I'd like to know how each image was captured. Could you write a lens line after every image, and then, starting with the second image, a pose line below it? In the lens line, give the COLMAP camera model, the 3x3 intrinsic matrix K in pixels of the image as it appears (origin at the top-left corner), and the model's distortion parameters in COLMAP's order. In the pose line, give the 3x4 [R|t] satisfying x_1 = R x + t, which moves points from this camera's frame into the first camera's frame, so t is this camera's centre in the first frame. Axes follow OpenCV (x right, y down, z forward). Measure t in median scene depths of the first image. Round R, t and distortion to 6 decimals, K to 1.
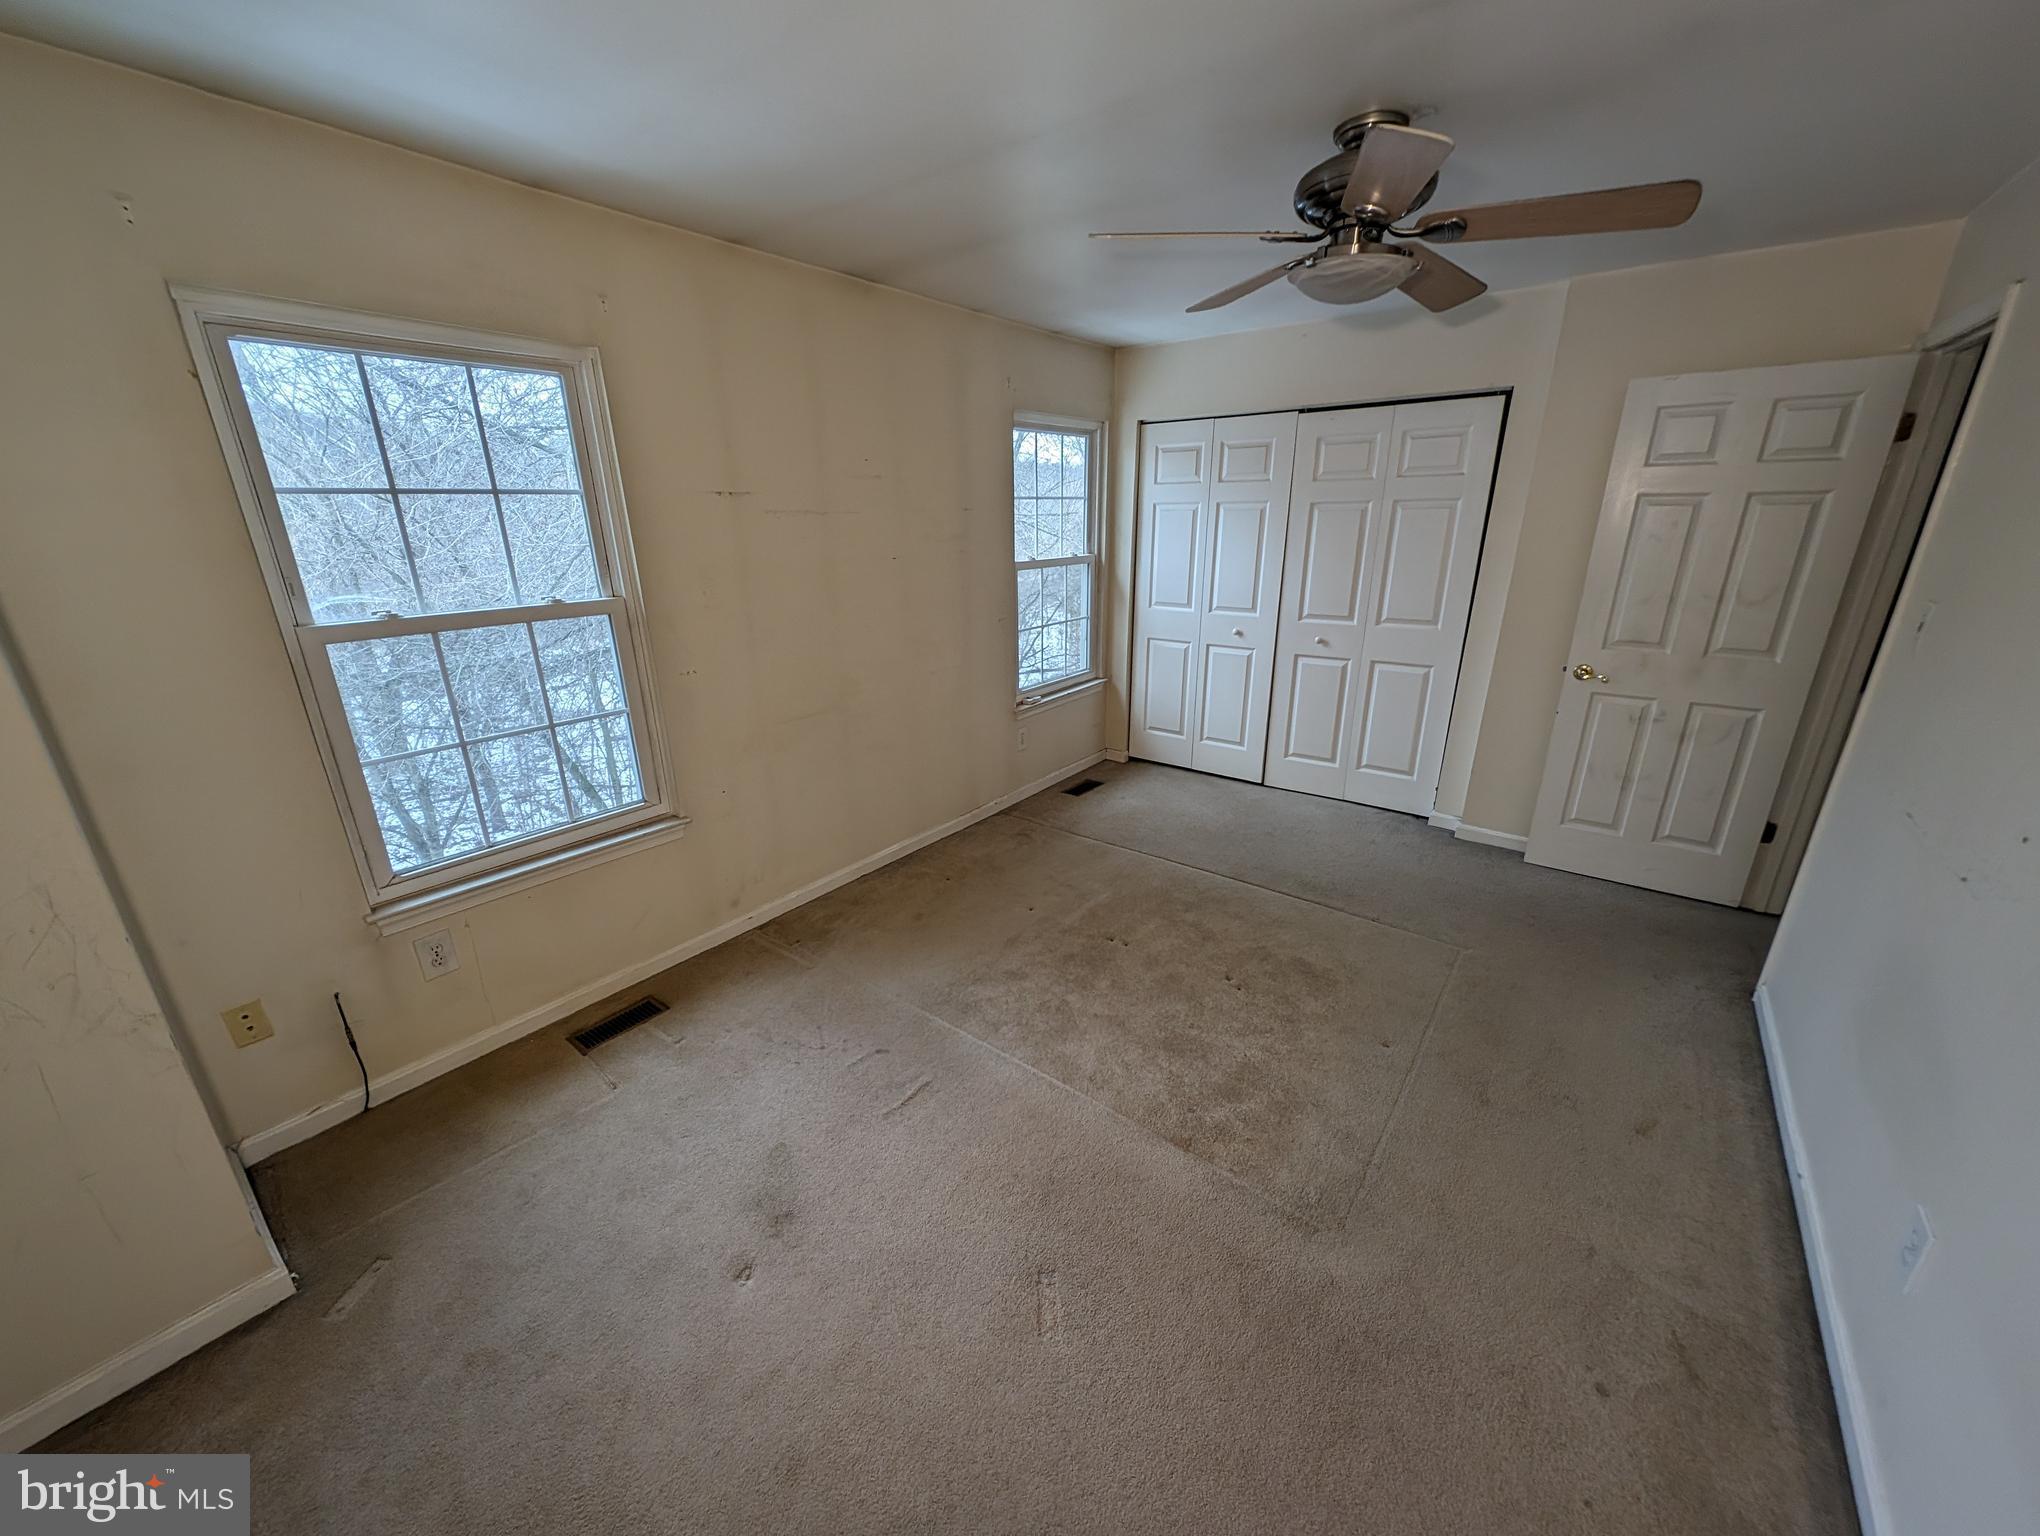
lens RADIAL K [[732.6, 0, 1025.0], [0, 732.6, 770.5], [0, 0, 1]] dist [-0.000072, -0.000084]
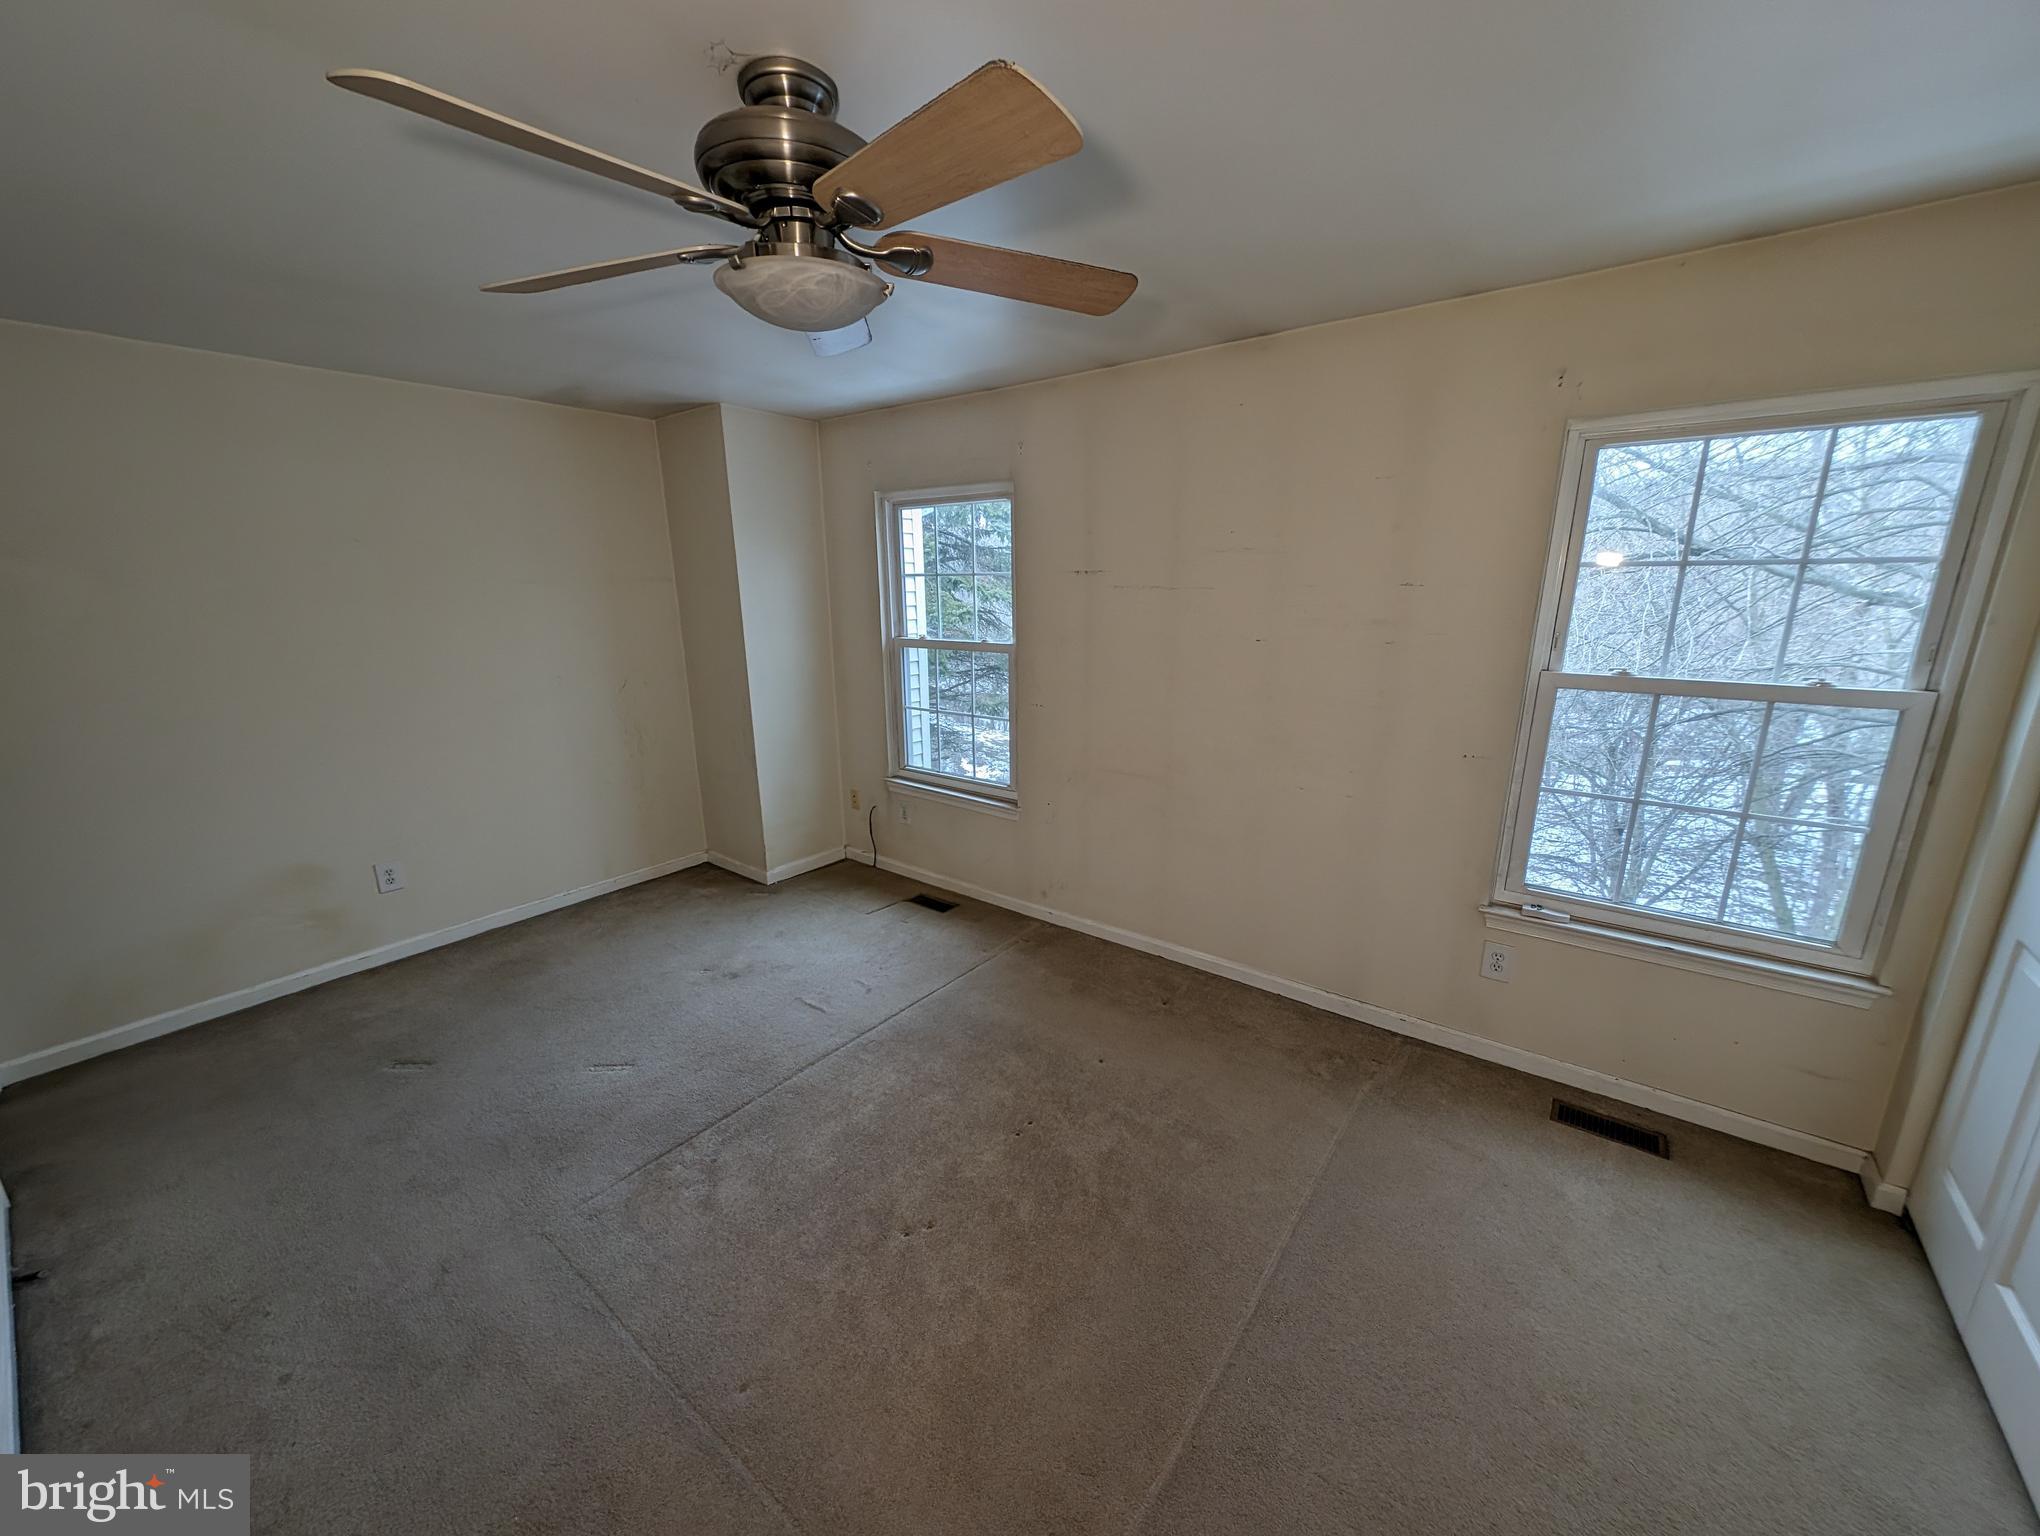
lens RADIAL K [[732.6, 0, 1025.0], [0, 732.6, 770.5], [0, 0, 1]] dist [-0.000072, -0.000084]
pose [[0.042566, 0.258145, -0.965168, 0.655395], [-0.329579, 0.915596, 0.230351, -0.250728], [0.943168, 0.308293, 0.124053, 0.663977]]
